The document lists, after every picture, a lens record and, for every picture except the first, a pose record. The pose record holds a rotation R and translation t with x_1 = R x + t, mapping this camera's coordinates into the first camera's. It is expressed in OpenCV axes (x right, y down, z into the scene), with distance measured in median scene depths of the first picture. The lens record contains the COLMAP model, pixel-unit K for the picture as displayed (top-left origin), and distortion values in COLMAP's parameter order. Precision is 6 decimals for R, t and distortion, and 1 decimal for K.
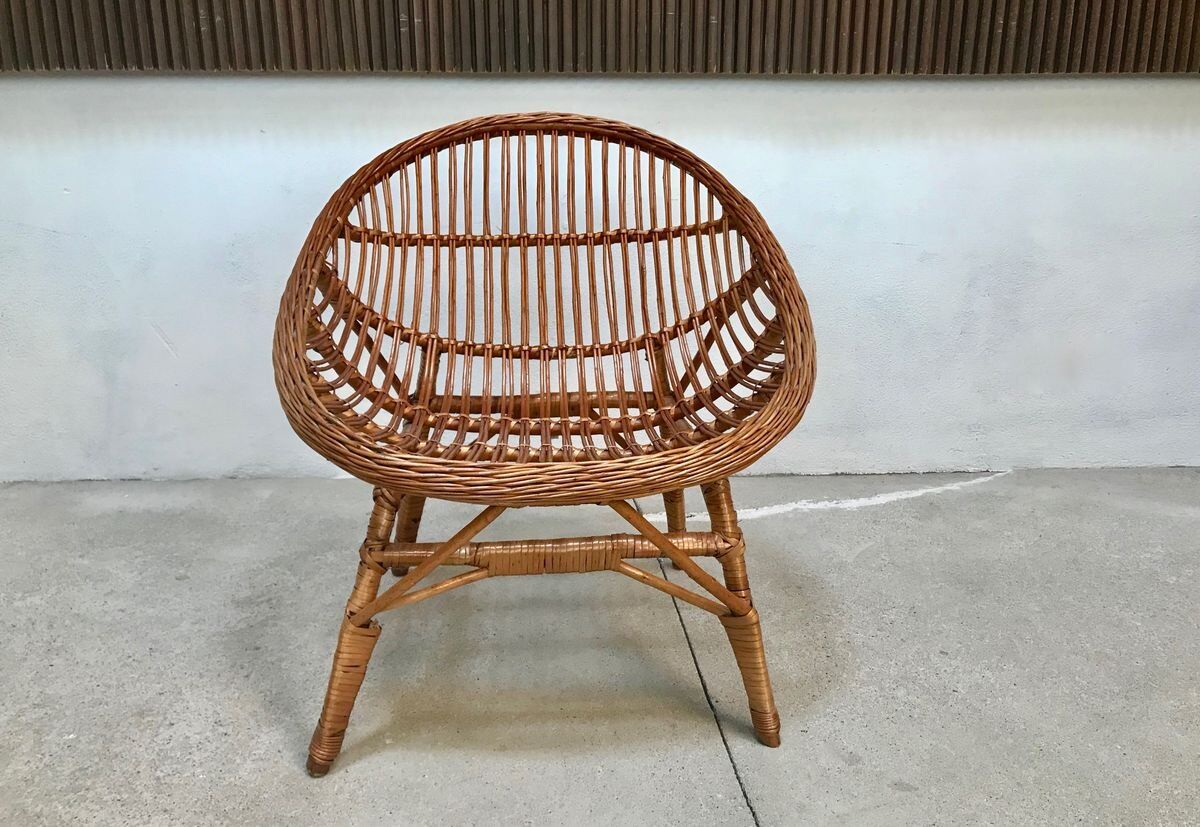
lens RADIAL K [[993.9, 0, 590.6], [0, 993.9, 448.0], [0, 0, 1]] dist [0.007557, 0.000045]
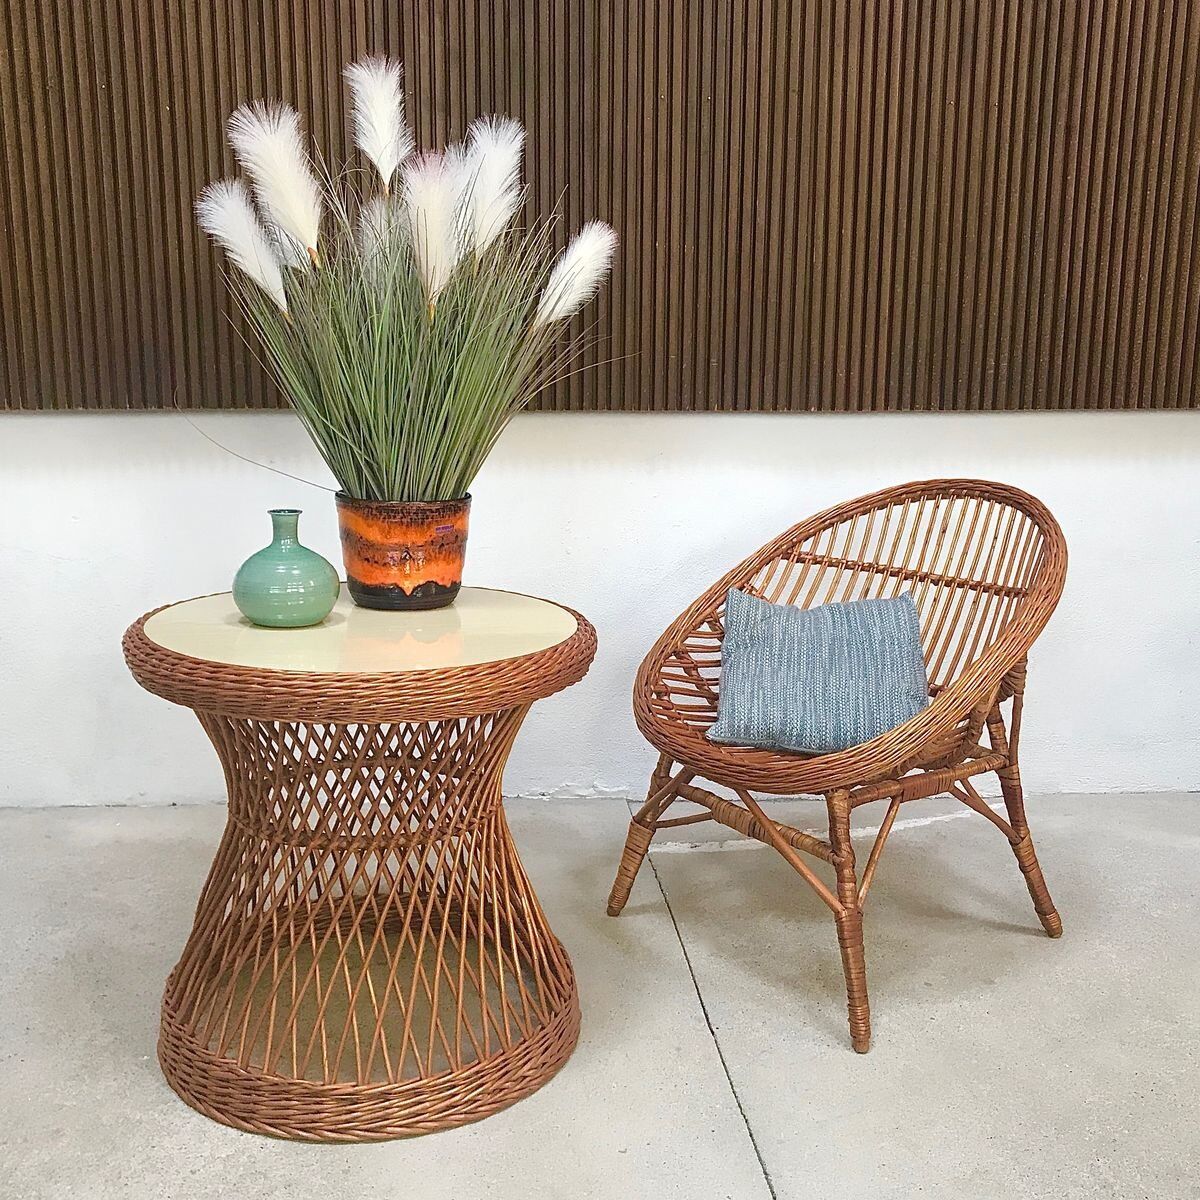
lens RADIAL K [[1248.6, 0, 596.8], [0, 1248.6, 612.8], [0, 0, 1]] dist [0.003719, 0.000000]
pose [[0.999808, 0.004934, 0.018951, -0.022971], [-0.003077, 0.995303, -0.096763, -0.045438], [-0.019339, 0.096686, 0.995127, -0.275470]]
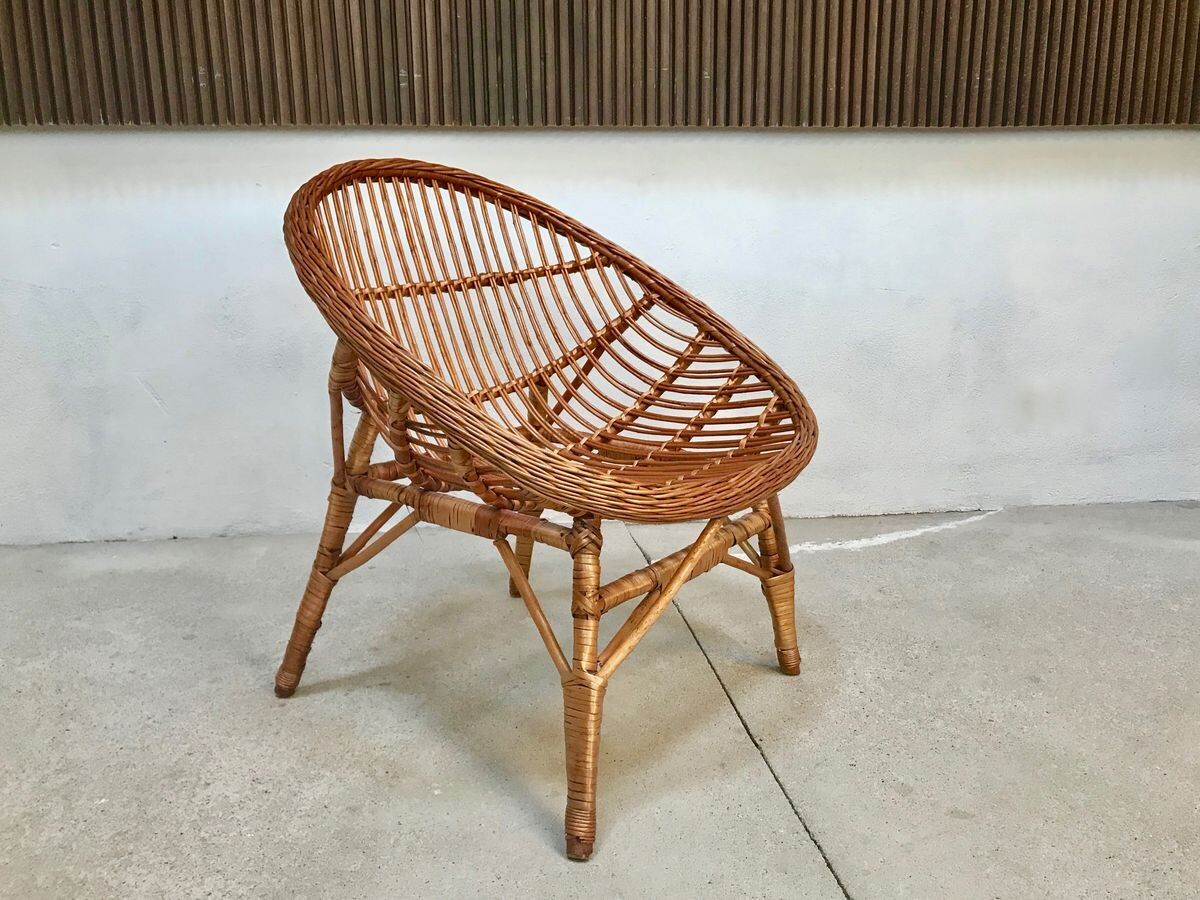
lens RADIAL K [[1008.0, 0, 606.2], [0, 1008.0, 444.1], [0, 0, 1]] dist [0.009624, -0.004398]
pose [[0.997944, -0.021623, 0.060342, -0.052879], [0.025258, 0.997870, -0.060141, 0.010590], [-0.058913, 0.061542, 0.996364, -0.010293]]
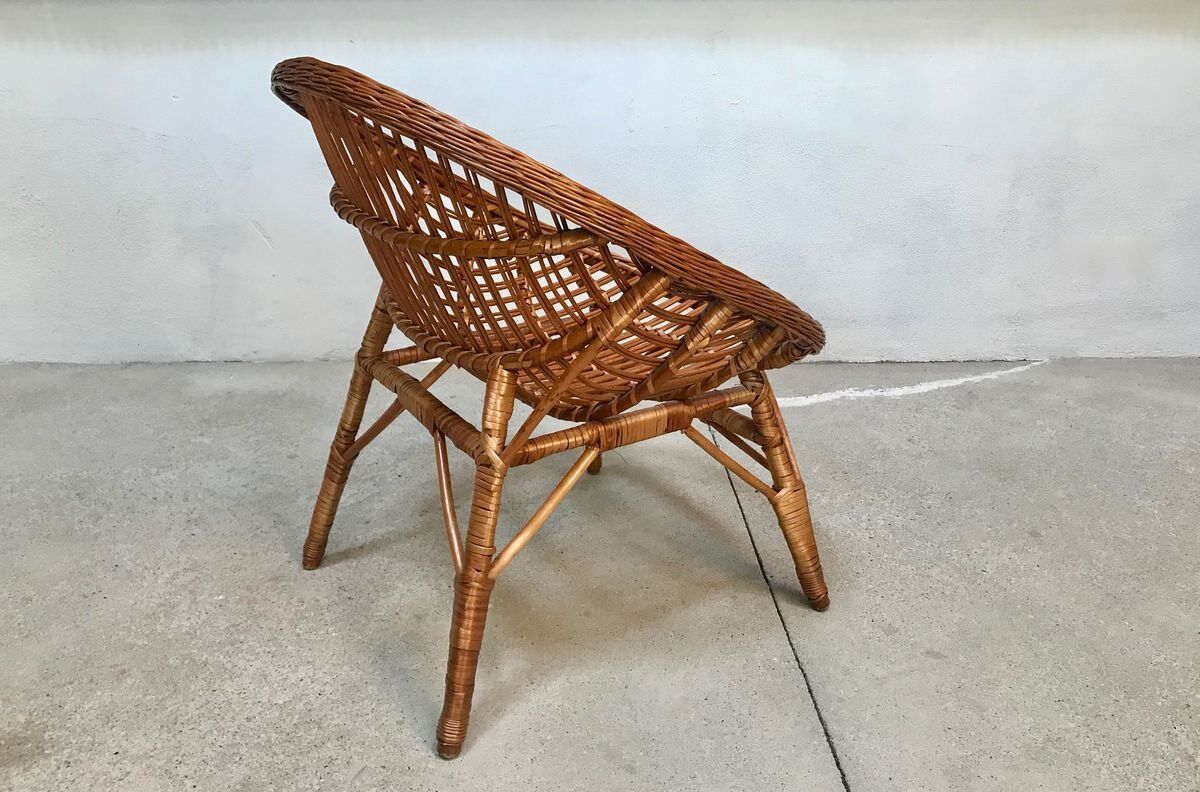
lens RADIAL K [[969.4, 0, 604.1], [0, 969.4, 379.9], [0, 0, 1]] dist [0.000302, 0.011937]
pose [[0.999364, 0.011068, -0.033891, -0.019291], [-0.008742, 0.997646, 0.068012, -0.028481], [0.034564, -0.067673, 0.997109, -0.063941]]
